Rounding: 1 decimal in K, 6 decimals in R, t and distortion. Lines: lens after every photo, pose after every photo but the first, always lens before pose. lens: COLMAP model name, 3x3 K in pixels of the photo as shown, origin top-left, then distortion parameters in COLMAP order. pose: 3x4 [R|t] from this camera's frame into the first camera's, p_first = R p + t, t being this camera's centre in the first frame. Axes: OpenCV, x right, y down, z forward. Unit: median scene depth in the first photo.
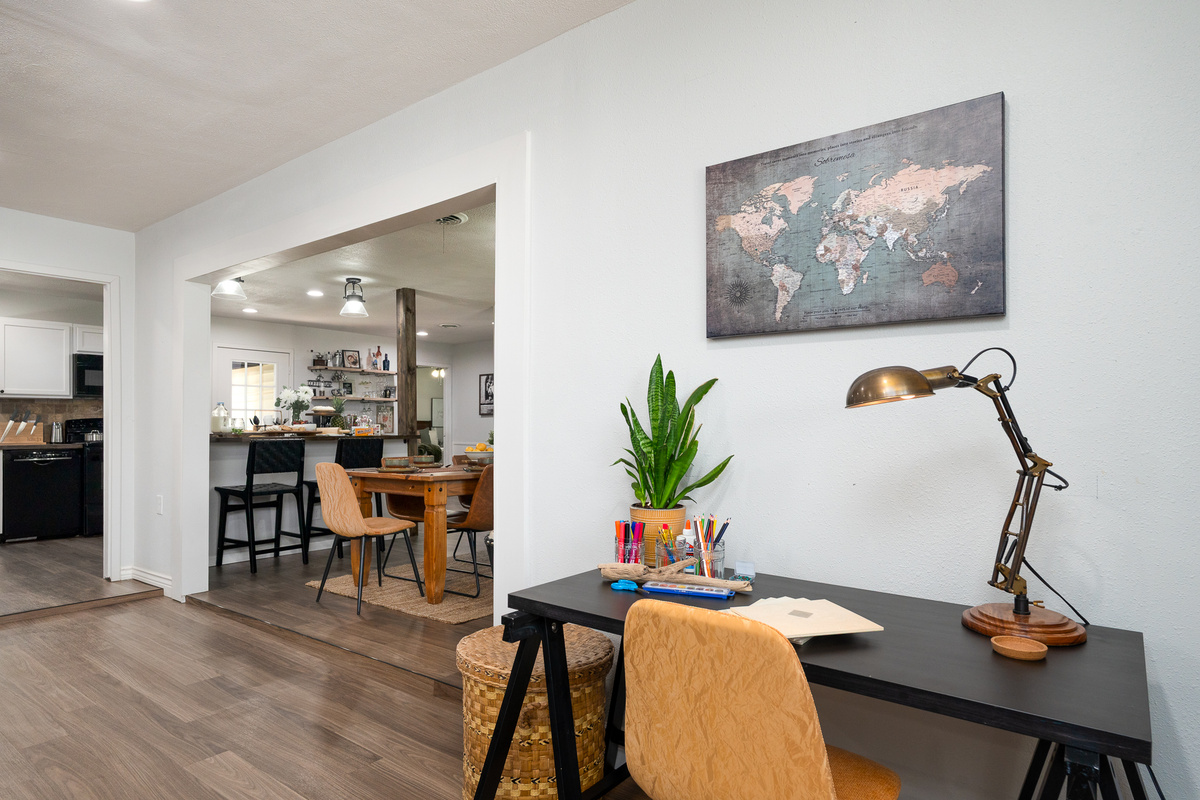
lens RADIAL K [[690.1, 0, 589.1], [0, 690.1, 409.3], [0, 0, 1]] dist [0.006581, -0.004906]
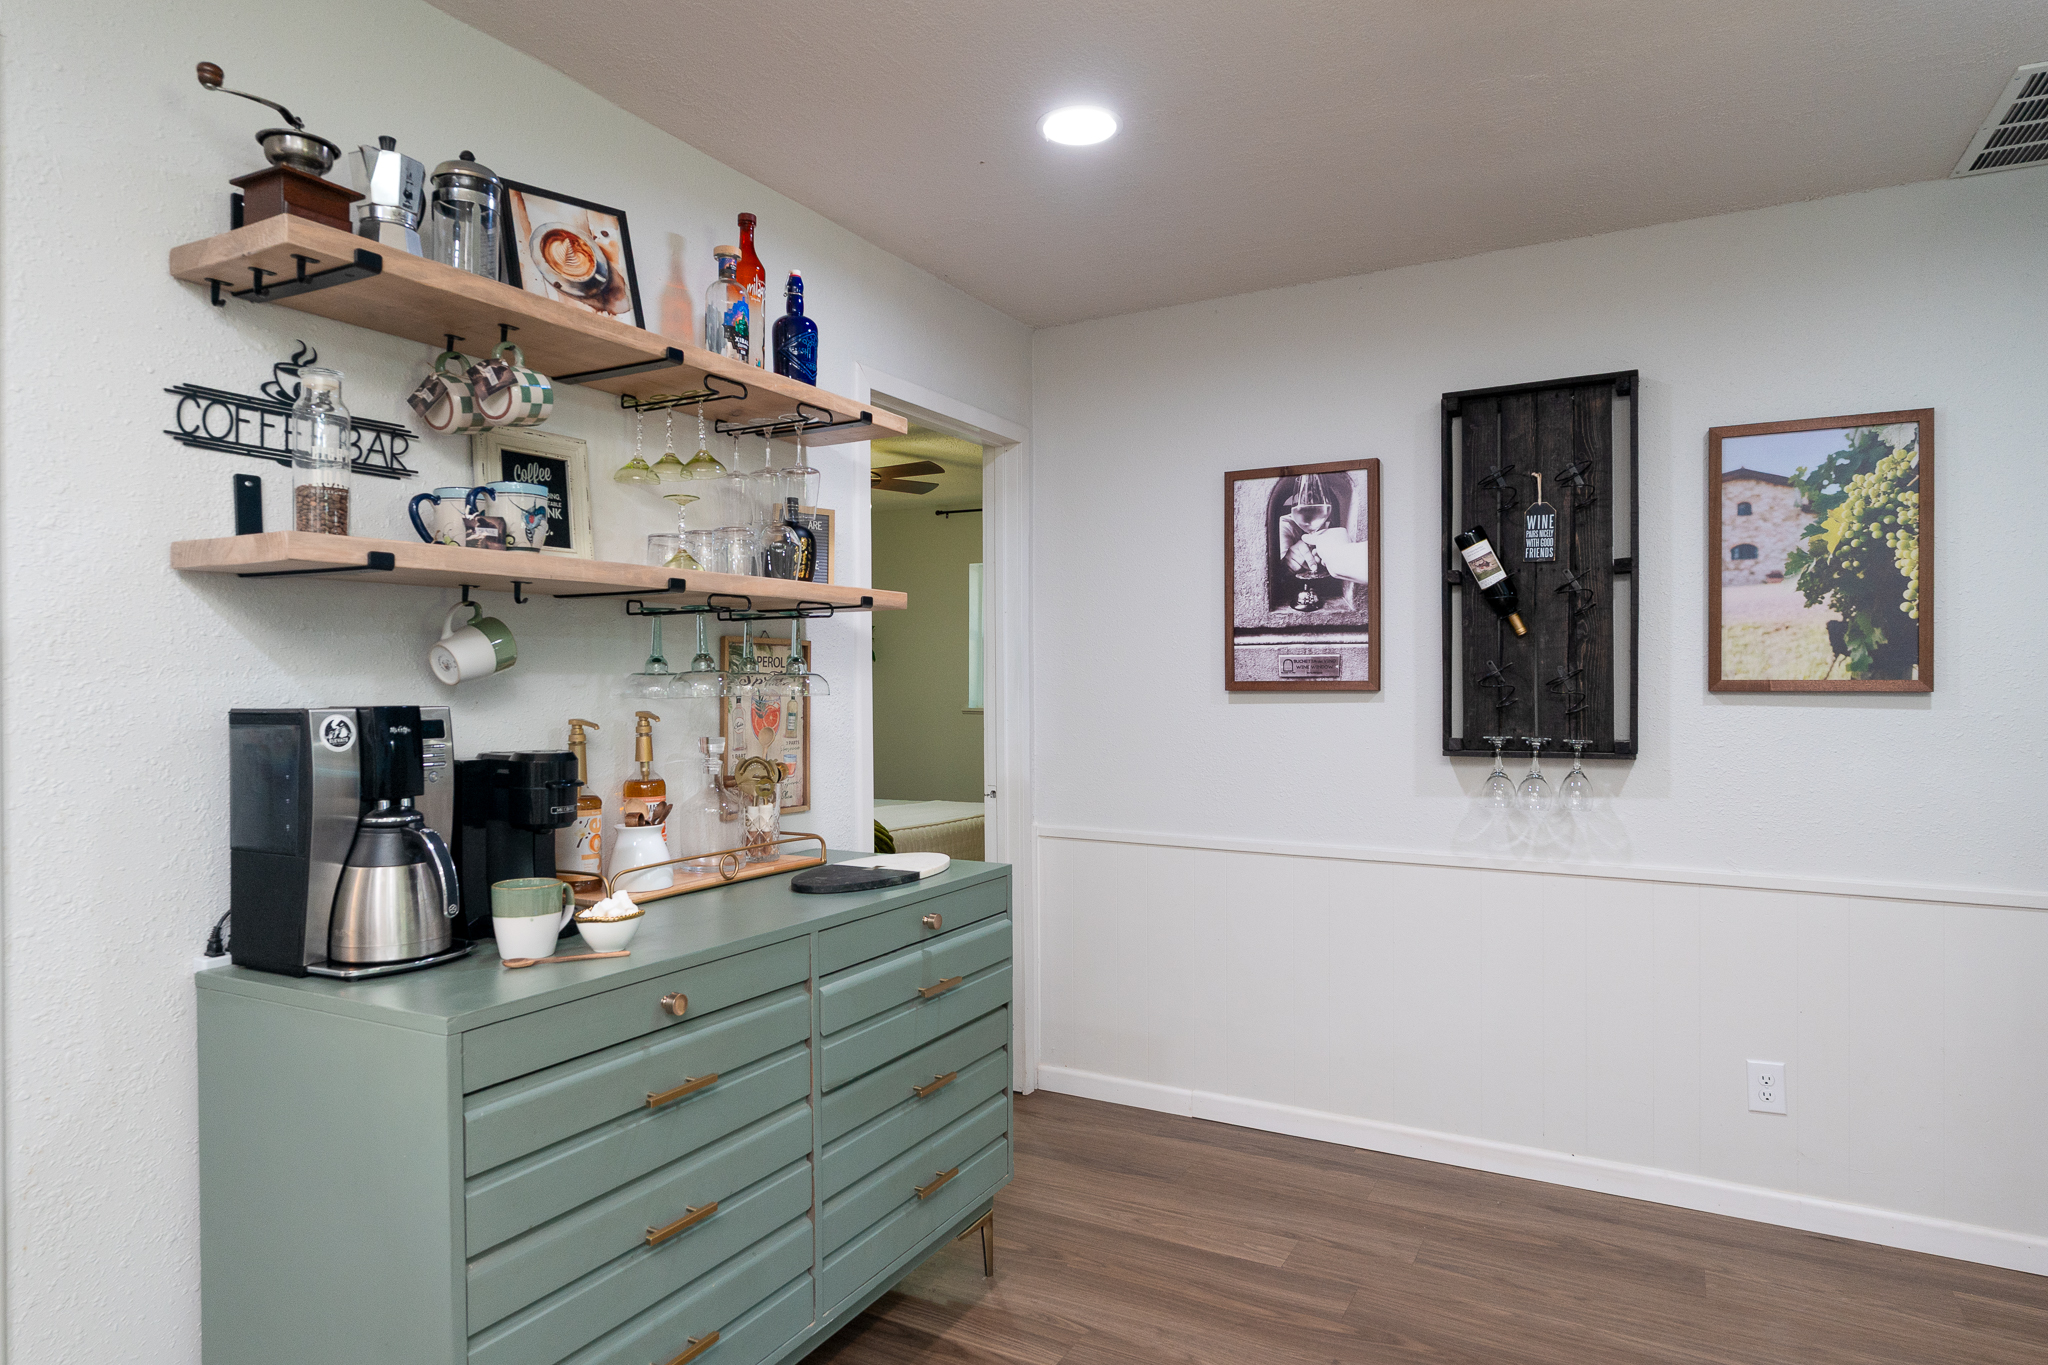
lens RADIAL K [[1182.9, 0, 1005.7], [0, 1182.9, 679.7], [0, 0, 1]] dist [-0.011266, 0.002232]
pose [[0.986866, 0.001084, 0.161537, -0.411988], [-0.006113, 0.999512, 0.030634, -0.005601], [-0.161425, -0.031219, 0.986391, 1.060274]]
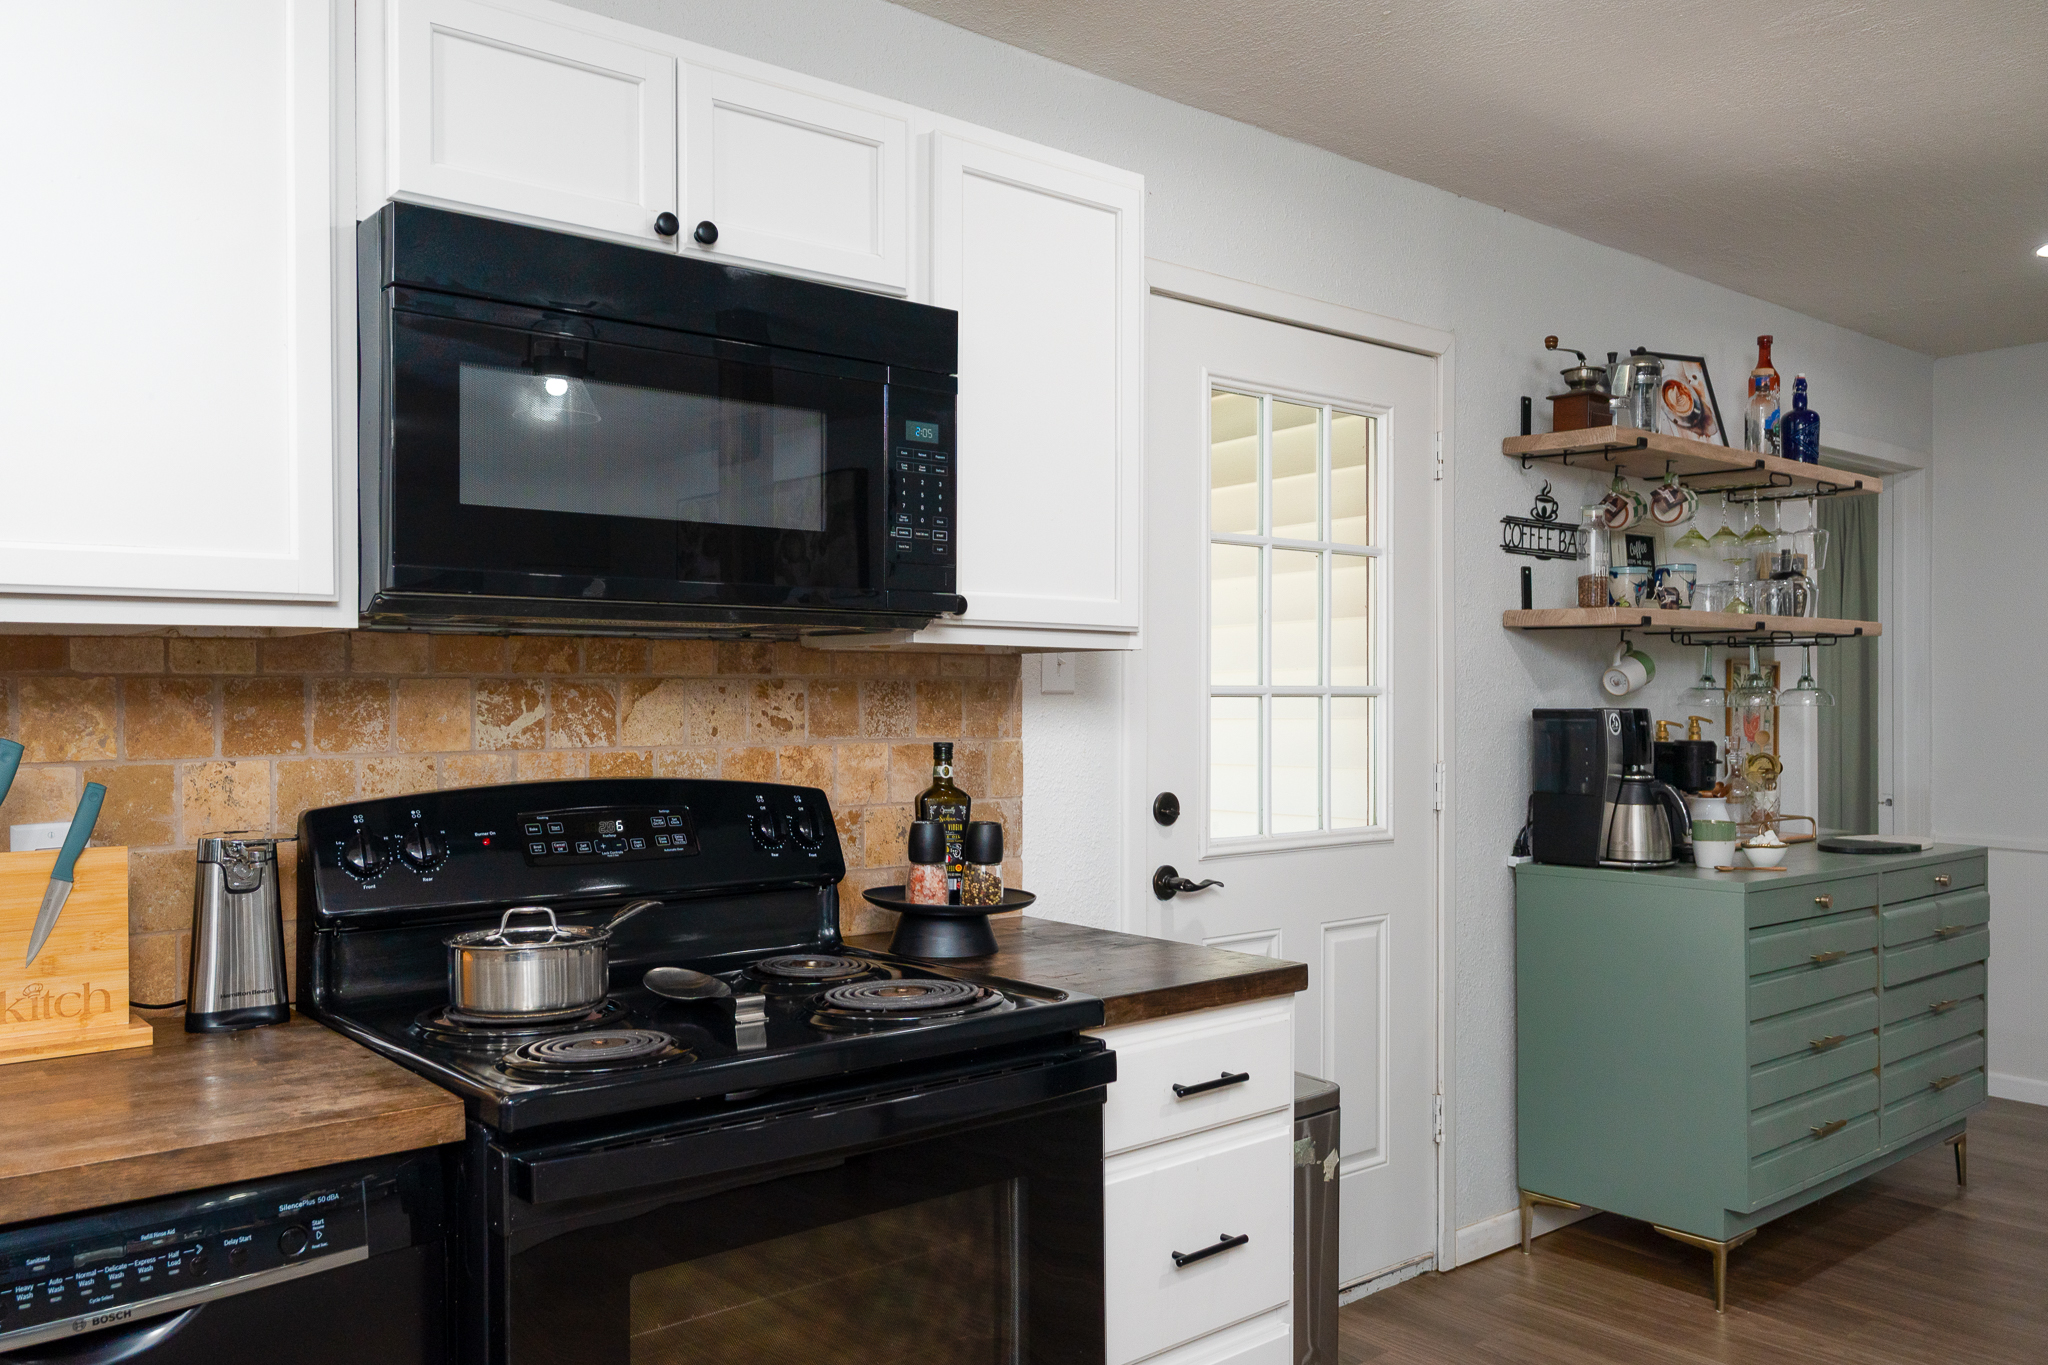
lens RADIAL K [[1571.5, 0, 999.0], [0, 1571.5, 694.4], [0, 0, 1]] dist [0.004053, 0.002589]
pose [[0.978805, 0.007455, -0.204656, -0.591469], [-0.000783, 0.999466, 0.032664, -0.013394], [0.204791, -0.031811, 0.978289, 0.769459]]
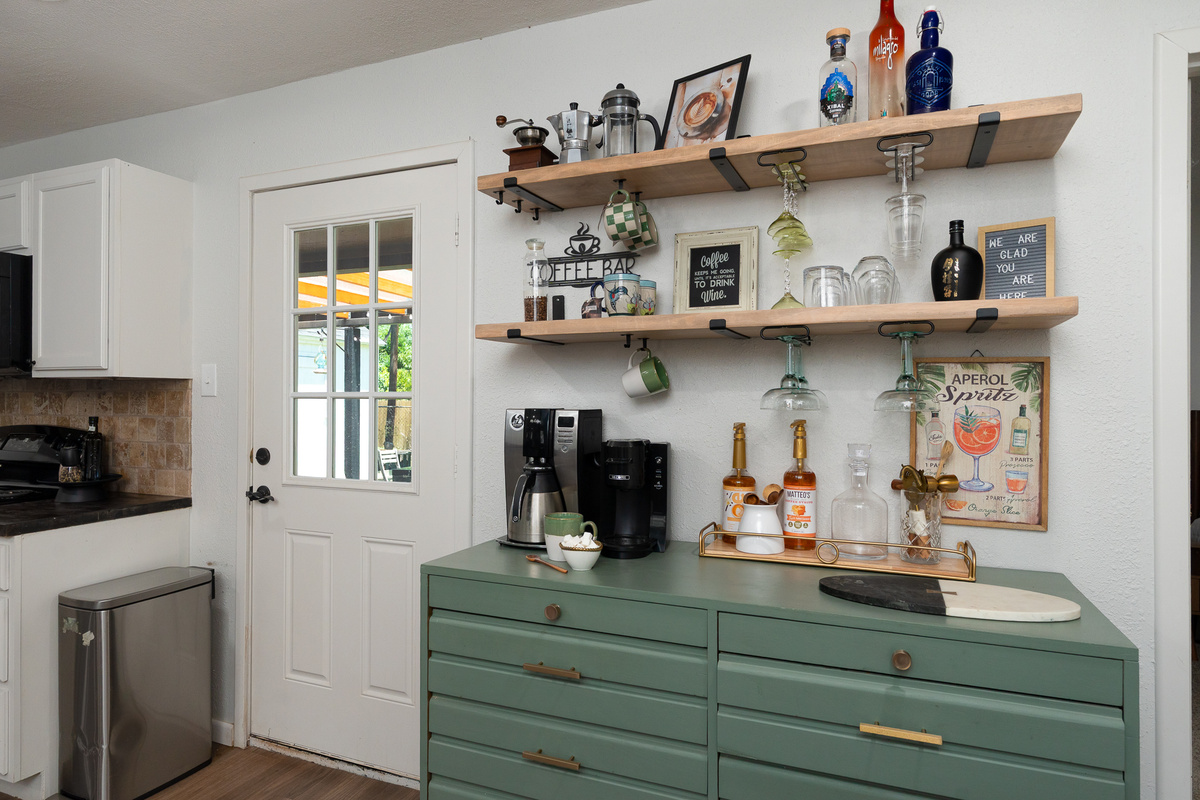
lens RADIAL K [[693.1, 0, 592.6], [0, 693.1, 398.5], [0, 0, 1]] dist [-0.011266, 0.002232]
pose [[0.286628, 0.007168, -0.958015, -0.240577], [0.026879, 0.999518, 0.015520, 0.000124], [0.957665, -0.030199, 0.286297, 1.253295]]
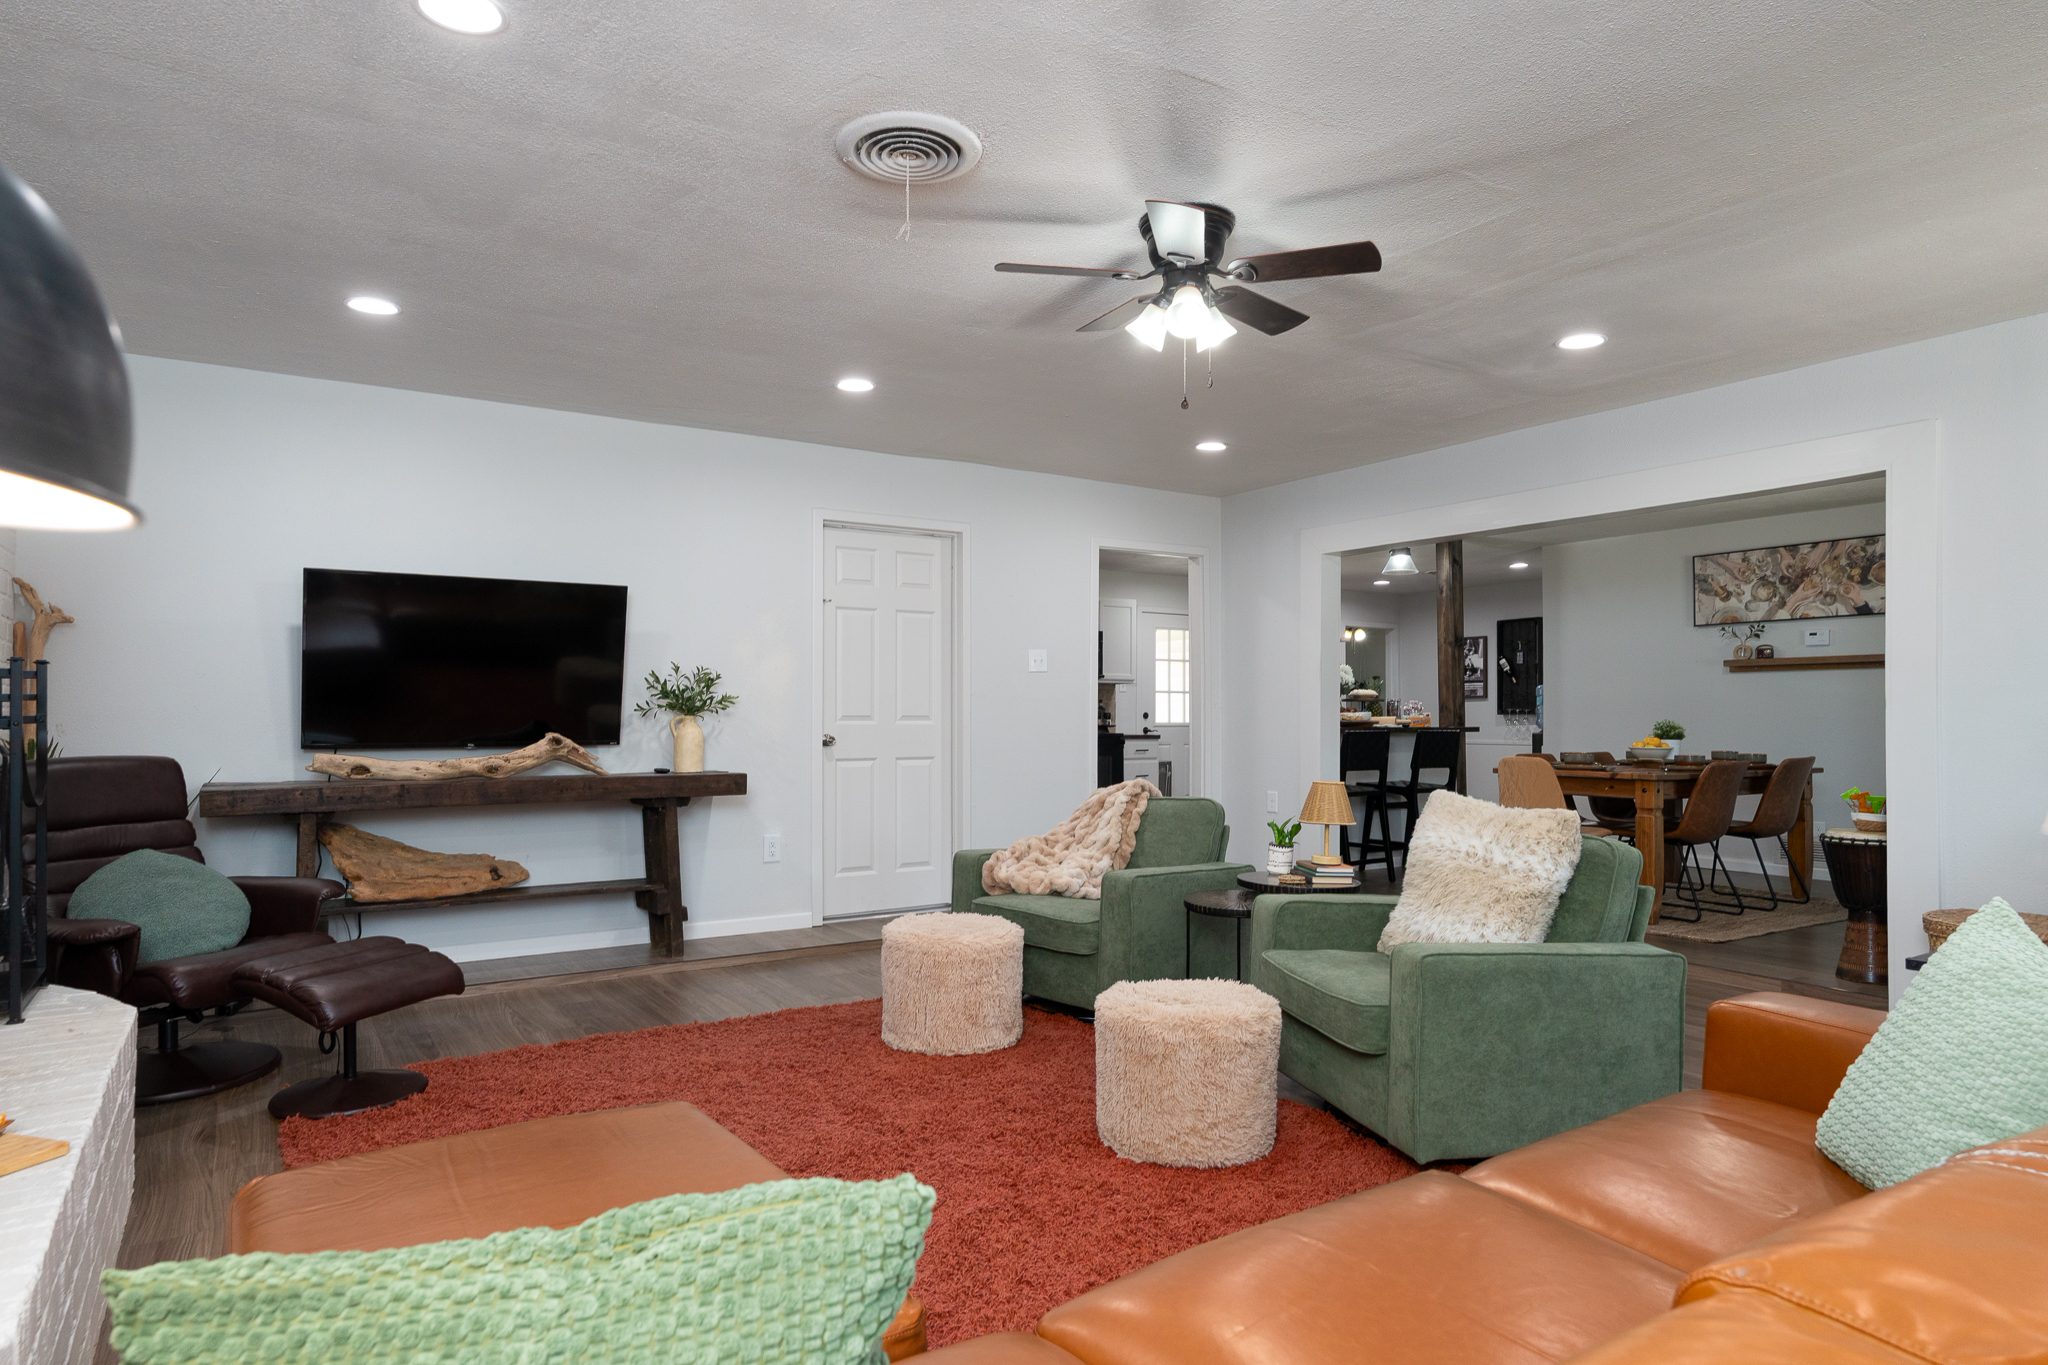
lens RADIAL K [[1177.8, 0, 1006.7], [0, 1177.8, 696.9], [0, 0, 1]] dist [0.006581, -0.004906]
pose [[0.946258, 0.000053, -0.323414, -0.299972], [0.003438, 0.999942, 0.010222, -0.009837], [0.323396, -0.010785, 0.946202, -0.372915]]
